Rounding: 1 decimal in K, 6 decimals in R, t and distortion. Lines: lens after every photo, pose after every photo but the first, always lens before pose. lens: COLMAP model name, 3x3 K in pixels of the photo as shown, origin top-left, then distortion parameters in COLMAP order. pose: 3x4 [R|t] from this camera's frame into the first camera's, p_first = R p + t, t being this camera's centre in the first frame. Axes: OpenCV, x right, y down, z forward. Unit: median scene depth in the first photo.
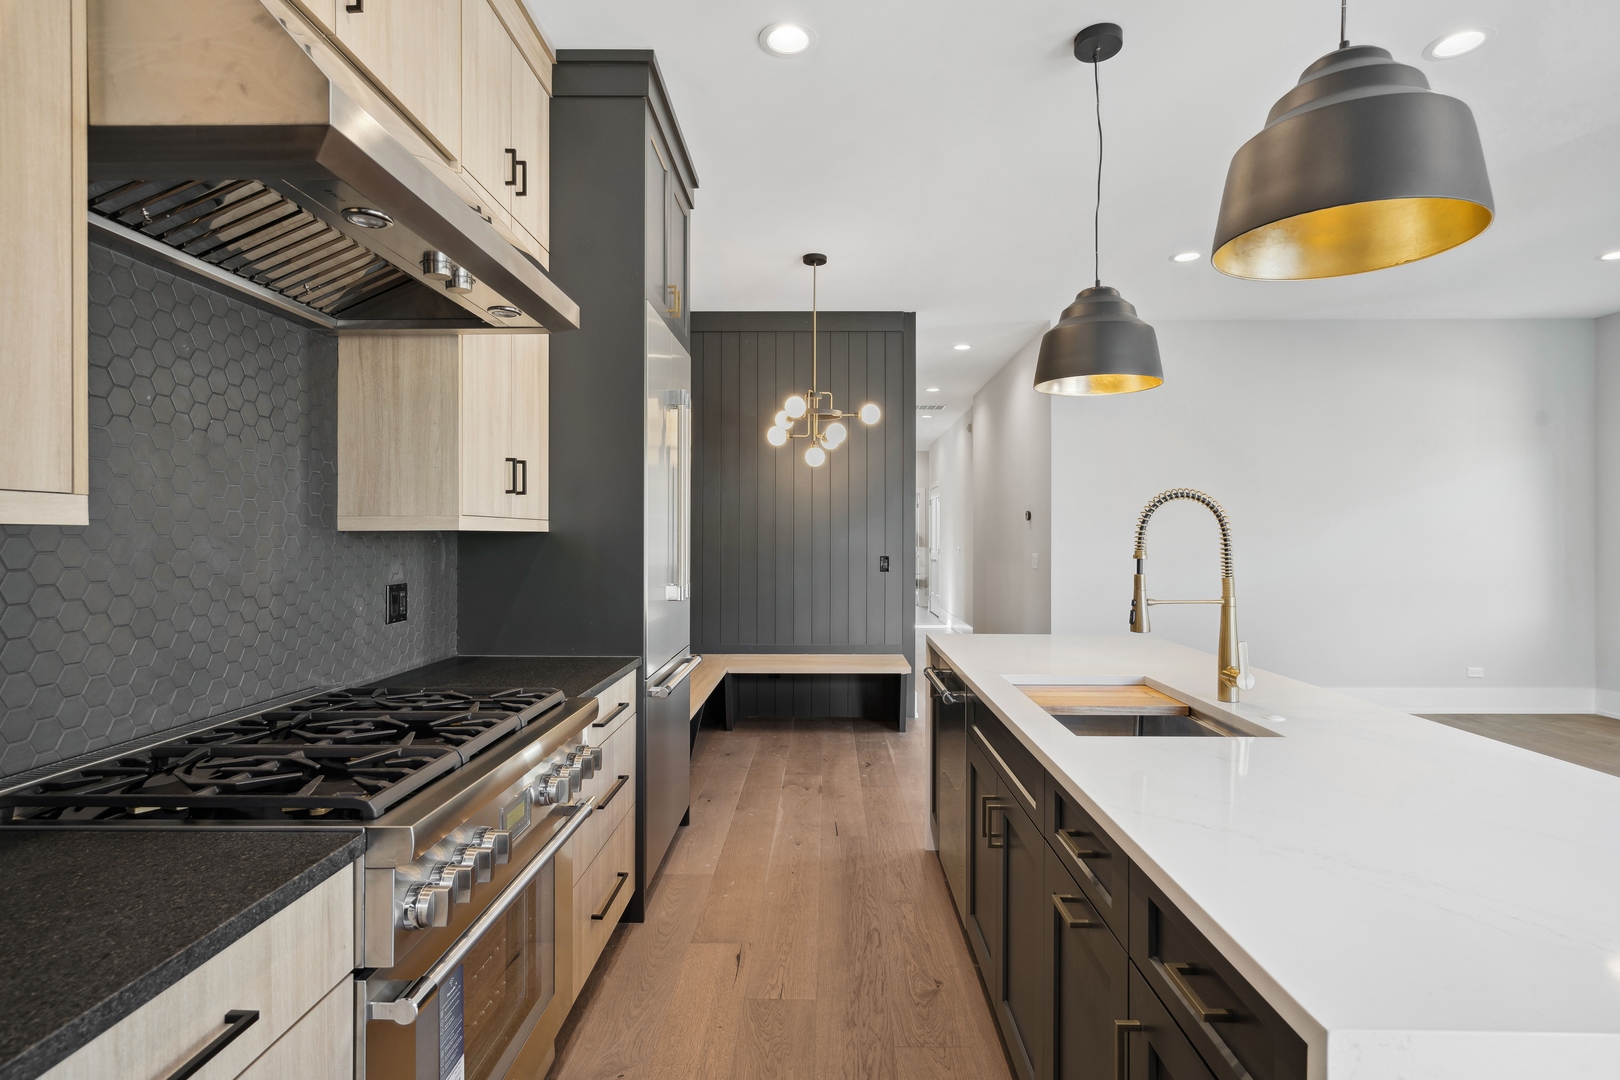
lens RADIAL K [[824.9, 0, 801.0], [0, 824.9, 533.4], [0, 0, 1]] dist [-0.012018, -0.000585]
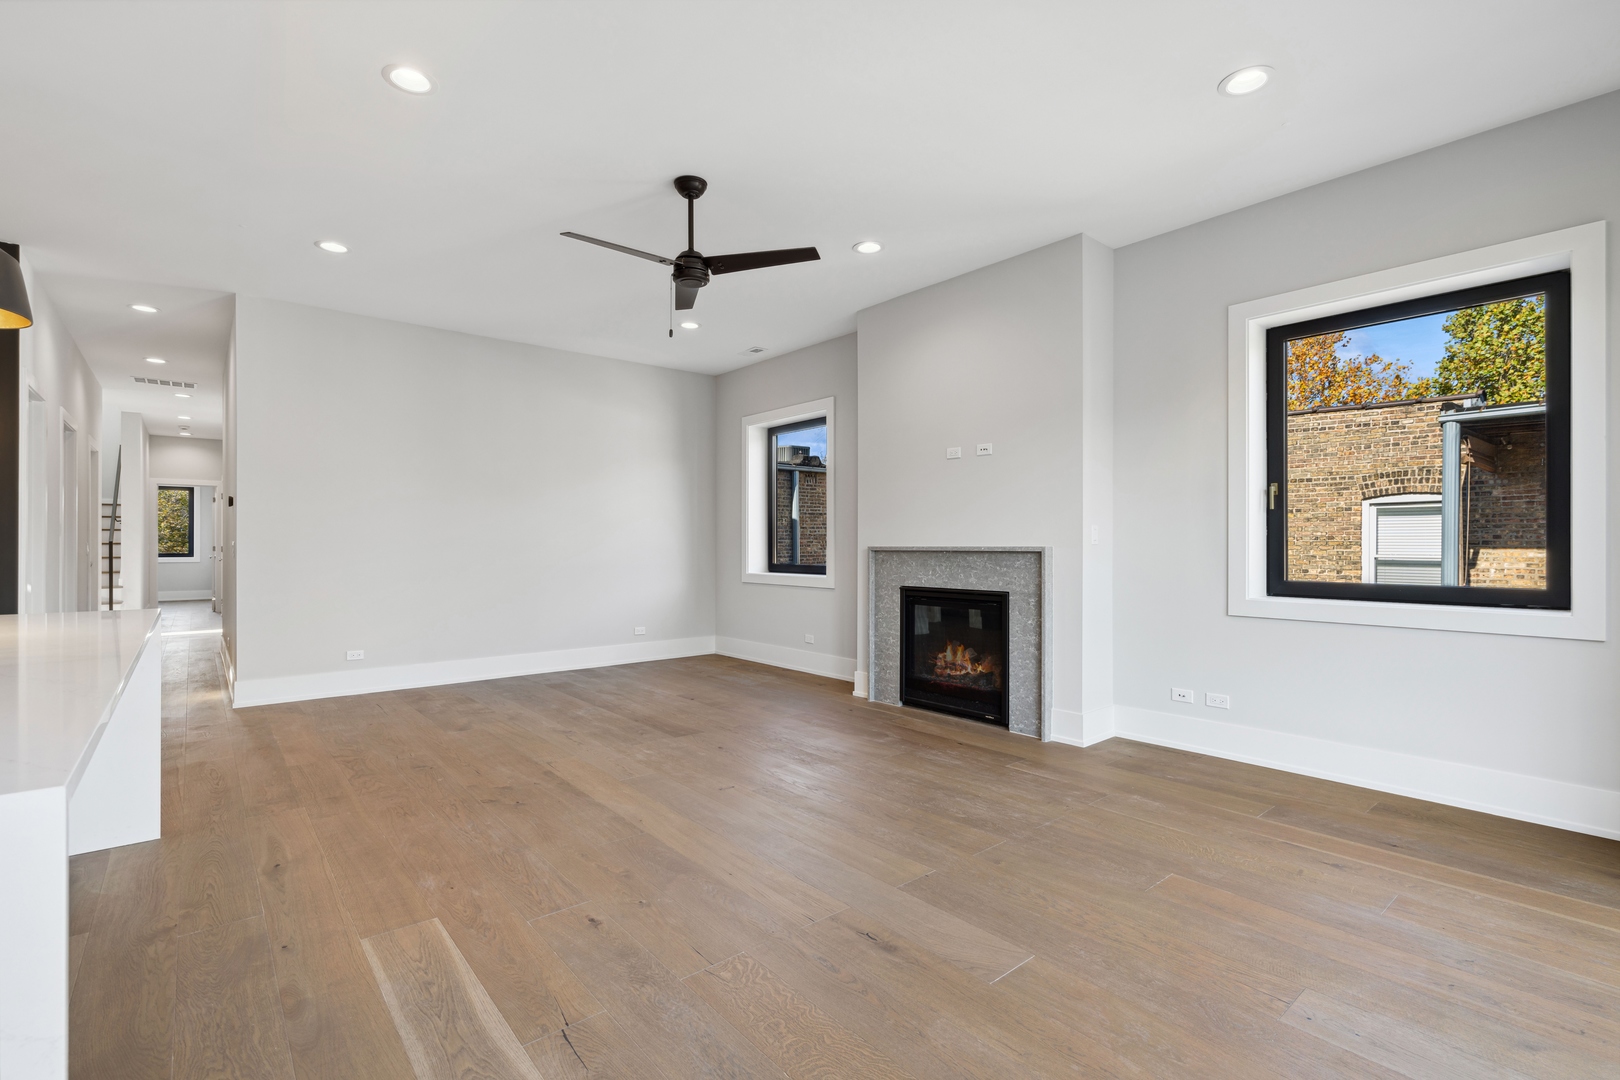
lens RADIAL K [[749.1, 0, 807.0], [0, 749.1, 539.3], [0, 0, 1]] dist [-0.006658, 0.001568]
pose [[0.752929, 0.001749, 0.658099, 0.327395], [-0.000123, 0.999997, -0.002517, 0.036805], [-0.658101, 0.001815, 0.752927, -0.104693]]
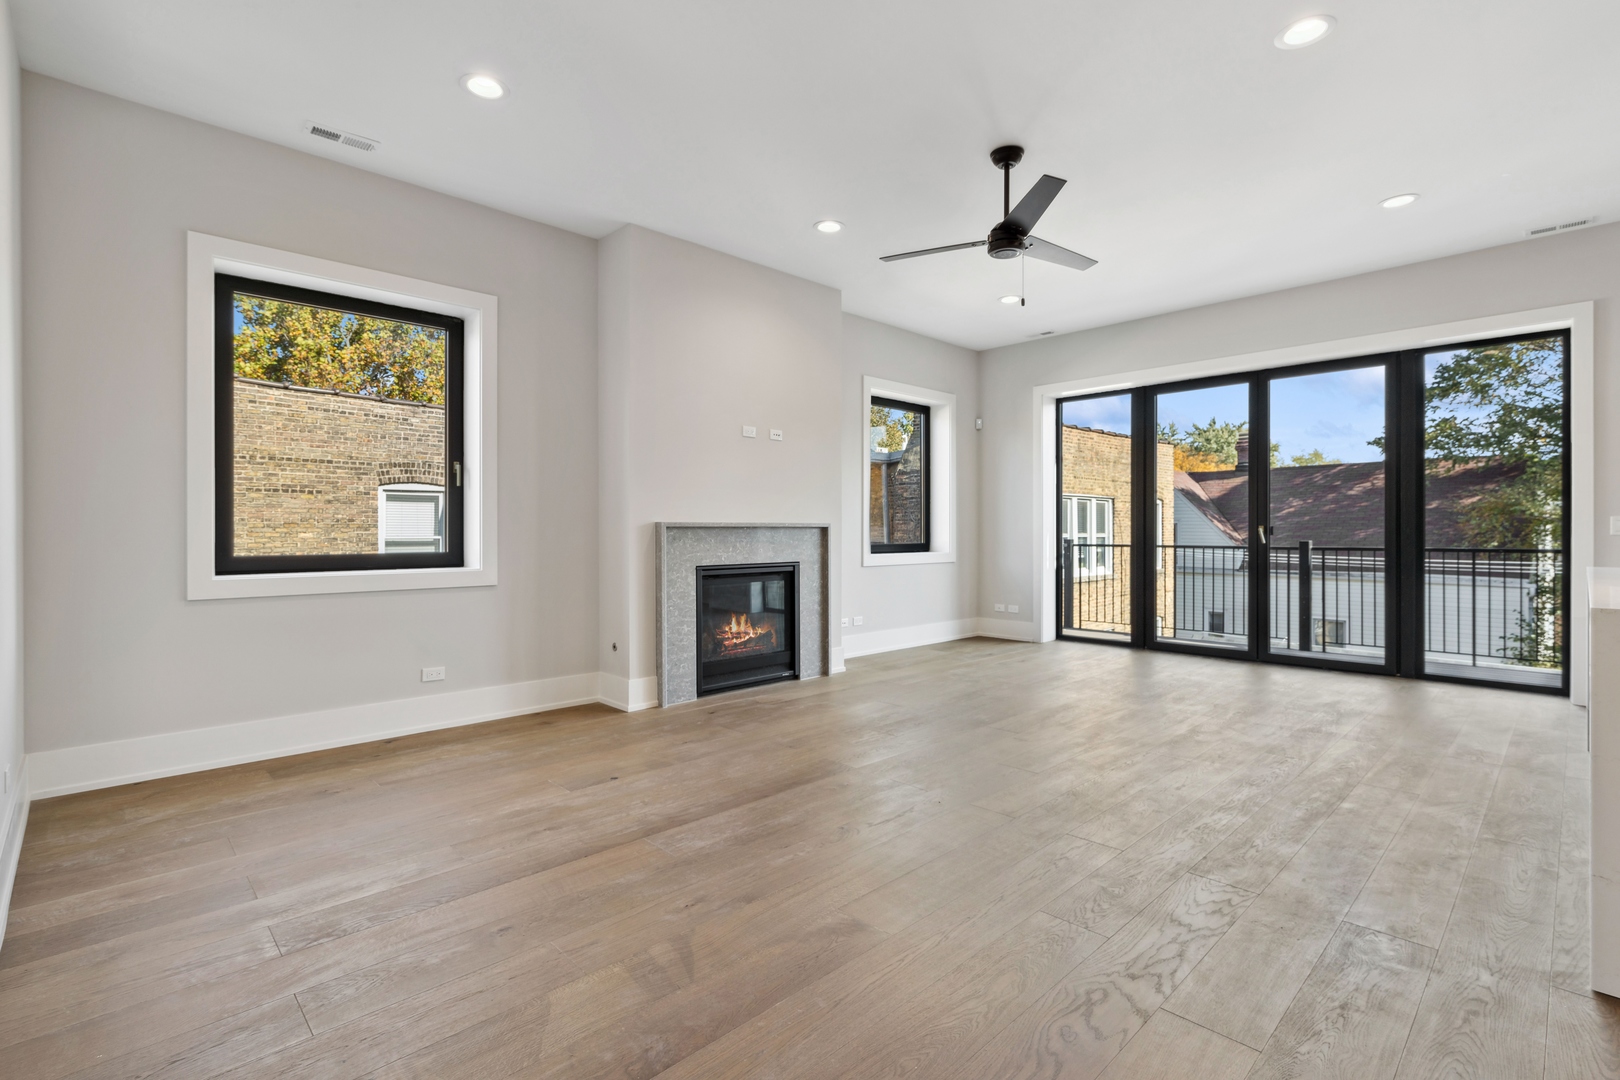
lens RADIAL K [[749.1, 0, 817.1], [0, 749.1, 528.5], [0, 0, 1]] dist [-0.006658, 0.001568]
pose [[-0.720769, 0.000047, 0.693175, 0.354499], [-0.003506, 0.999987, -0.003714, 0.057448], [-0.693166, -0.005108, -0.720759, 1.359004]]
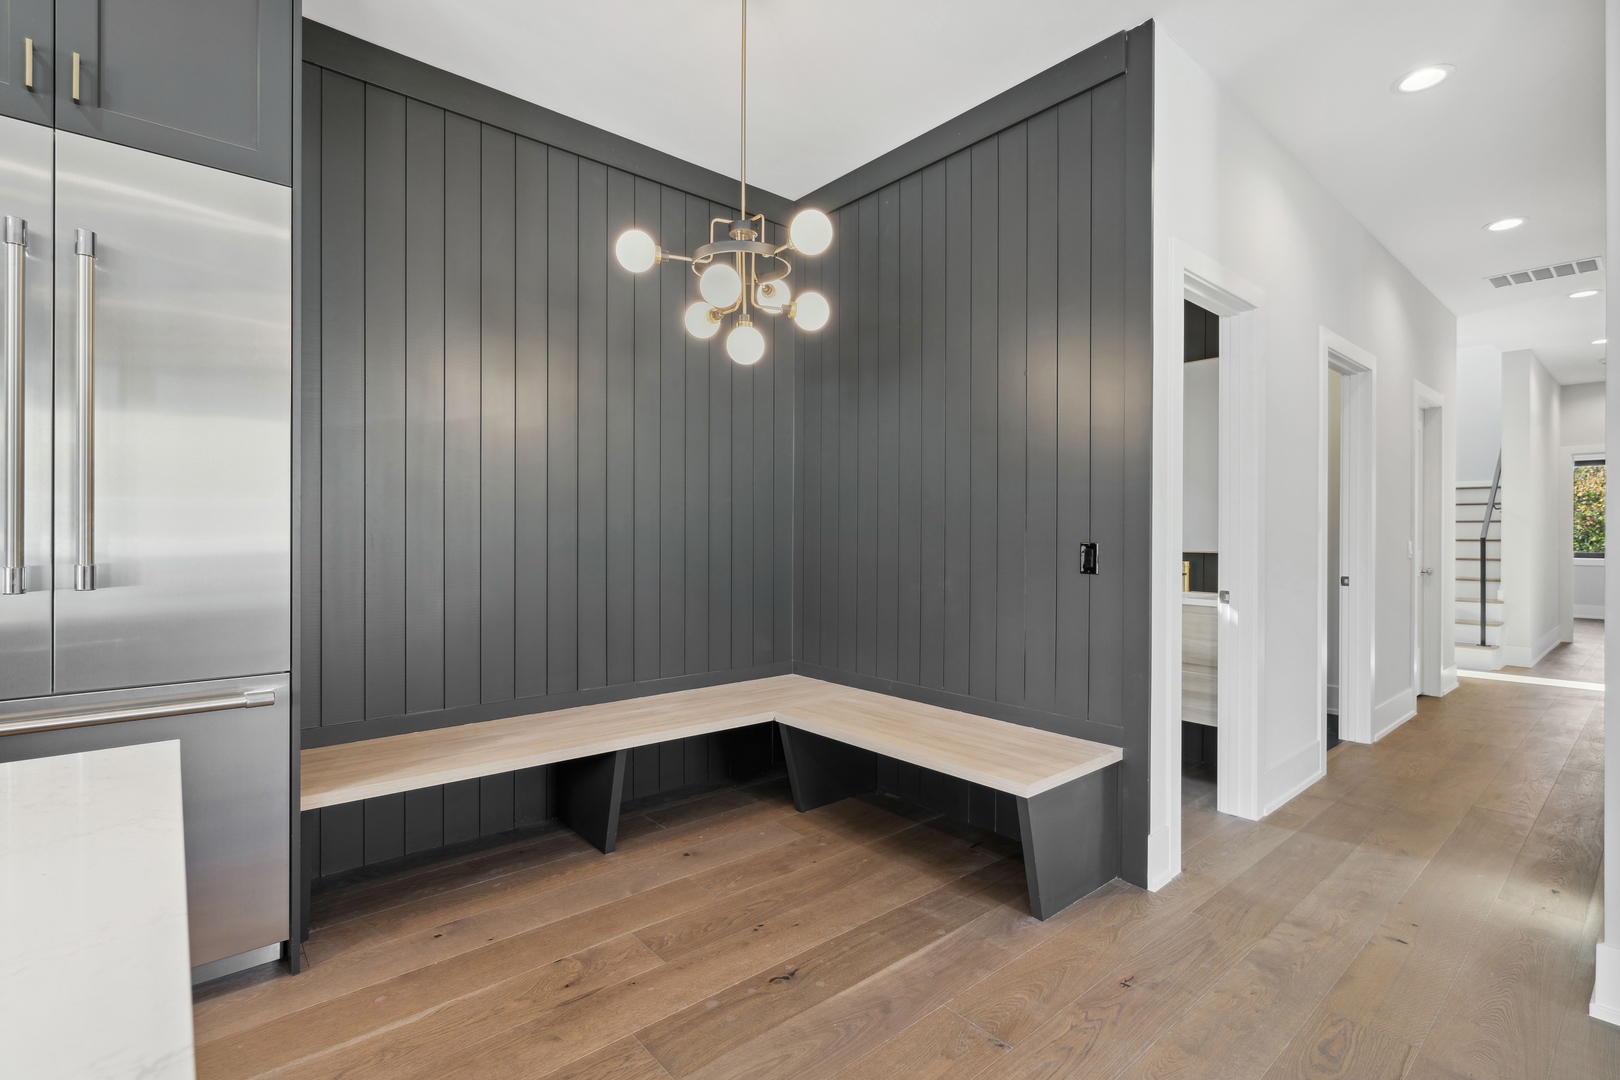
lens RADIAL K [[749.1, 0, 811.4], [0, 749.1, 537.7], [0, 0, 1]] dist [-0.006658, 0.001568]
pose [[0.671884, 0.005340, -0.740637, 0.436089], [-0.000401, 0.999976, 0.006847, 0.028768], [0.740657, -0.004304, 0.671870, 0.778631]]
